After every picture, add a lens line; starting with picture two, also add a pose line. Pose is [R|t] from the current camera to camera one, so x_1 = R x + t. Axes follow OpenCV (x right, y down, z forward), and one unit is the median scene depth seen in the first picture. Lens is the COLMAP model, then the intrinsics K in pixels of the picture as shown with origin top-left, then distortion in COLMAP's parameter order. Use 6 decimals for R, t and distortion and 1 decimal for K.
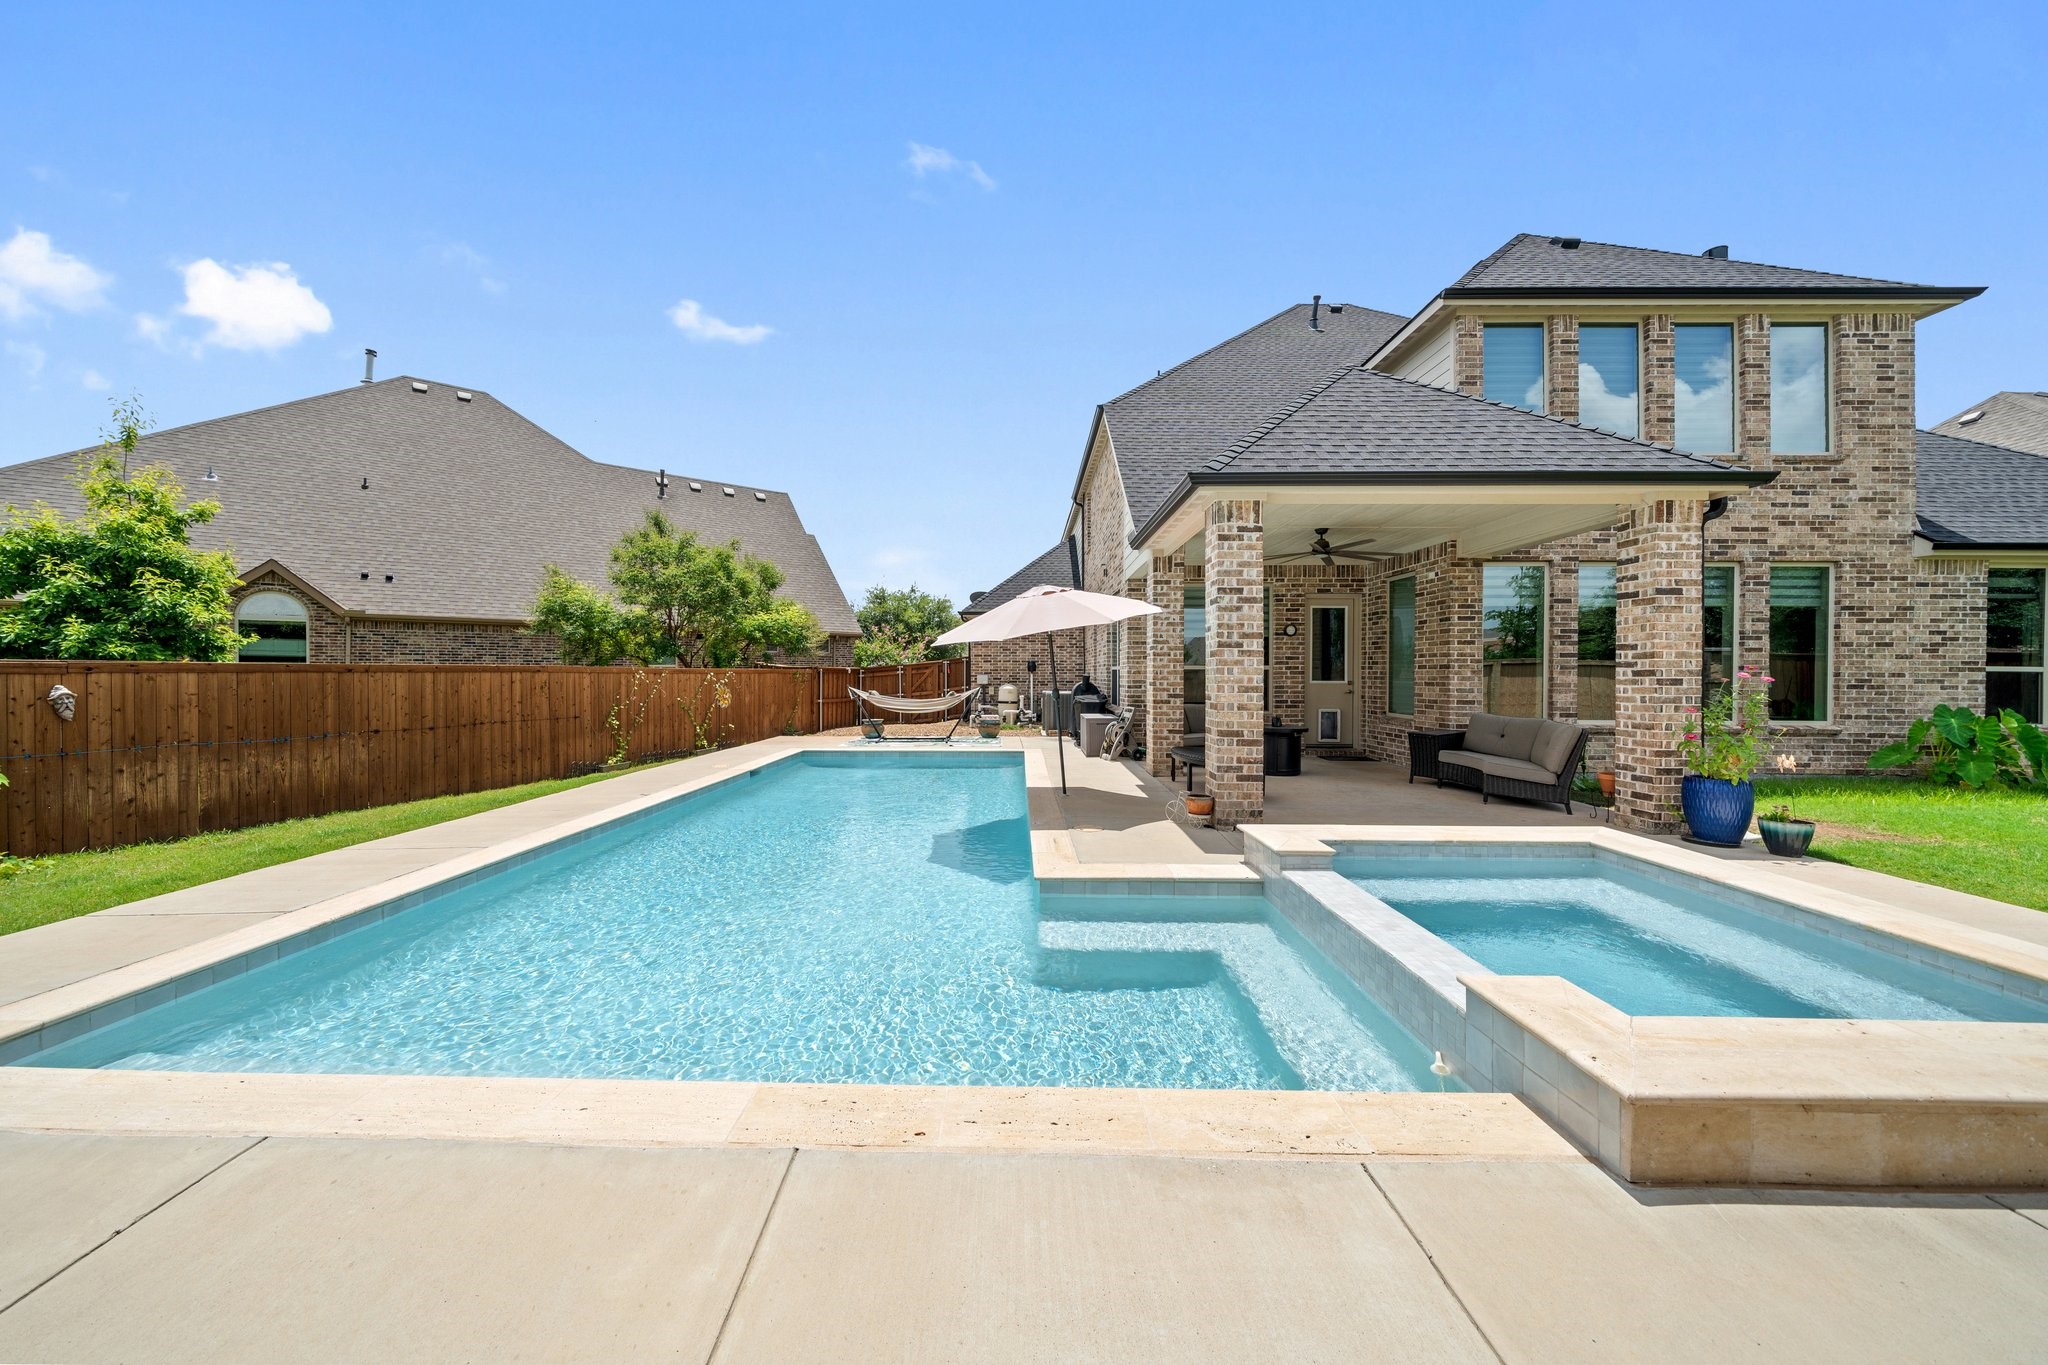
lens RADIAL K [[707.5, 0, 1005.0], [0, 707.5, 679.1], [0, 0, 1]] dist [-0.004514, -0.000078]
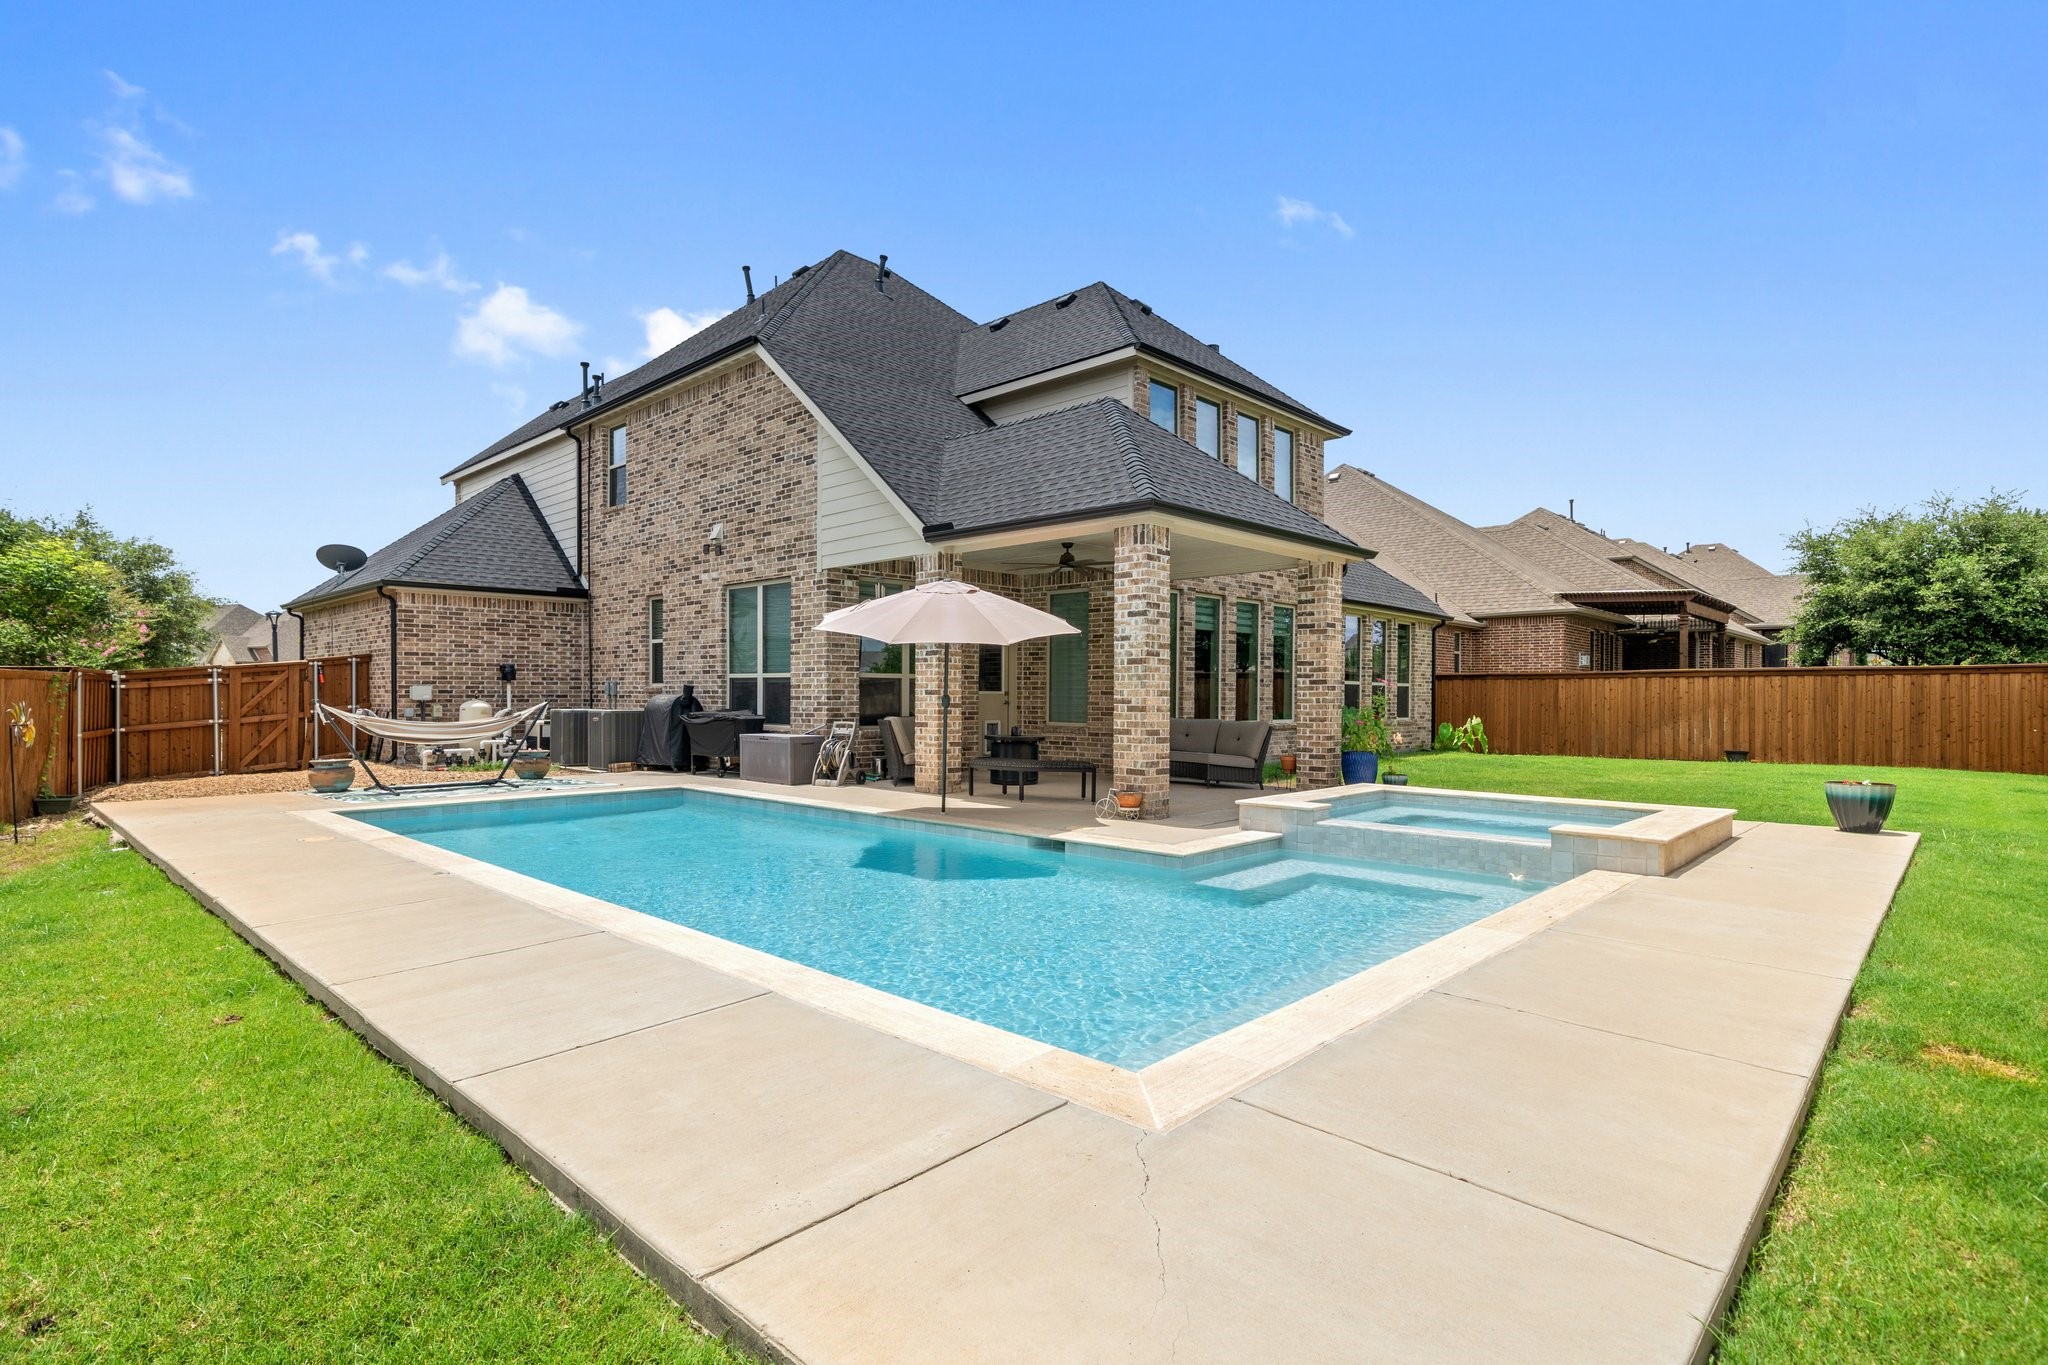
lens RADIAL K [[1015.9, 0, 998.7], [0, 1015.9, 702.7], [0, 0, 1]] dist [0.000419, 0.000978]
pose [[0.682866, -0.006147, 0.730517, -0.694215], [0.003624, 0.999981, 0.005027, 0.013933], [-0.730534, -0.000785, 0.682876, 0.053341]]
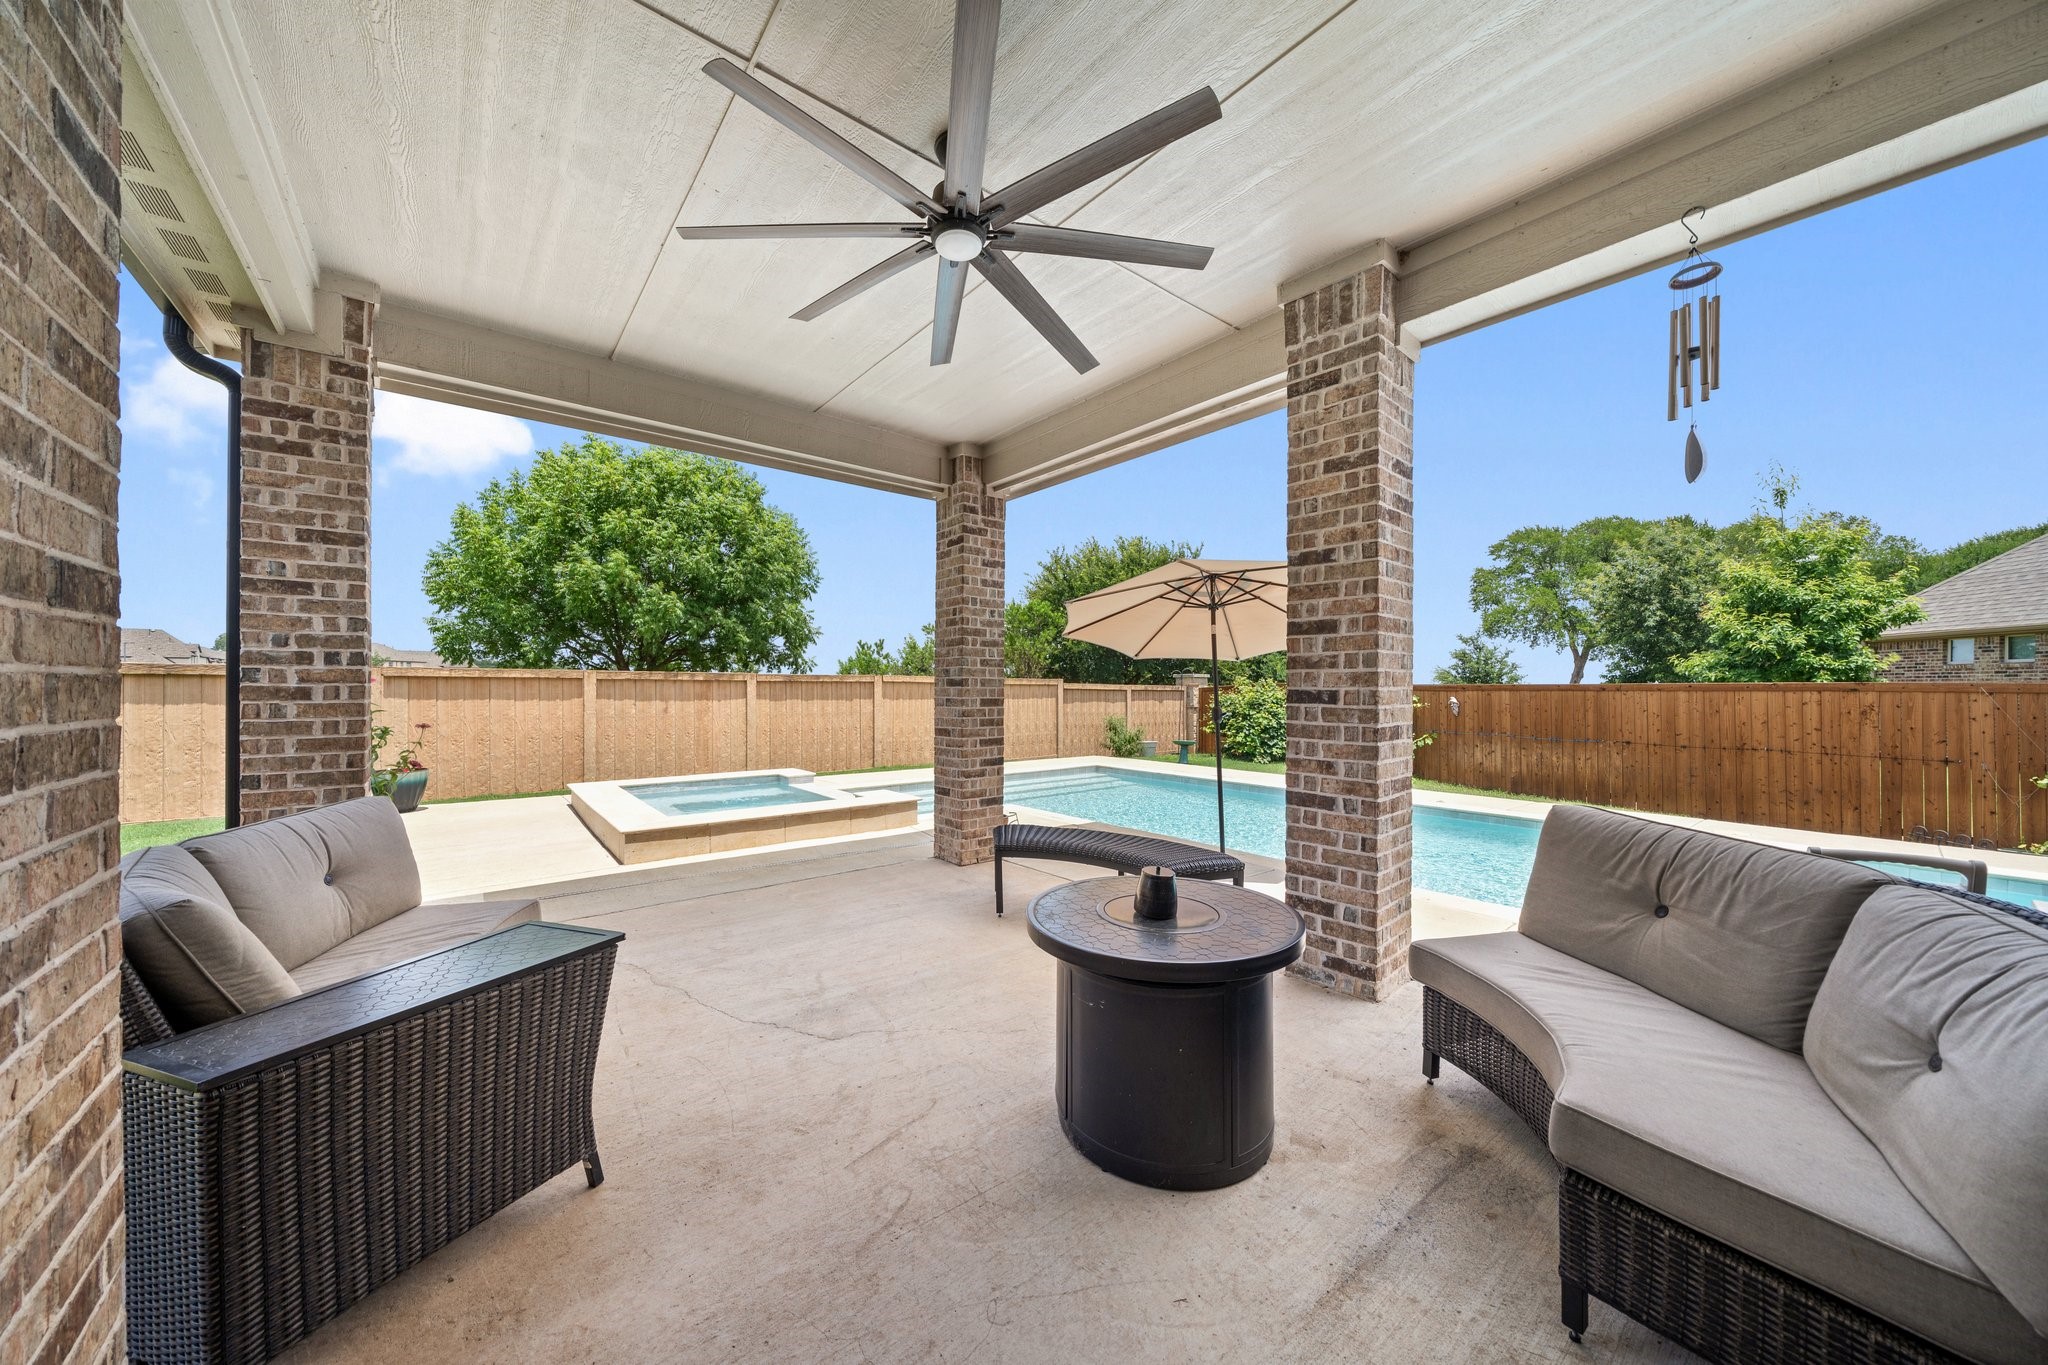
lens RADIAL K [[707.5, 0, 1005.0], [0, 707.5, 679.1], [0, 0, 1]] dist [-0.004514, -0.000078]
pose [[-0.770463, -0.014643, -0.637317, 0.599005], [-0.011887, 0.999892, -0.008603, -0.006850], [0.637374, 0.000947, -0.770554, 1.201932]]
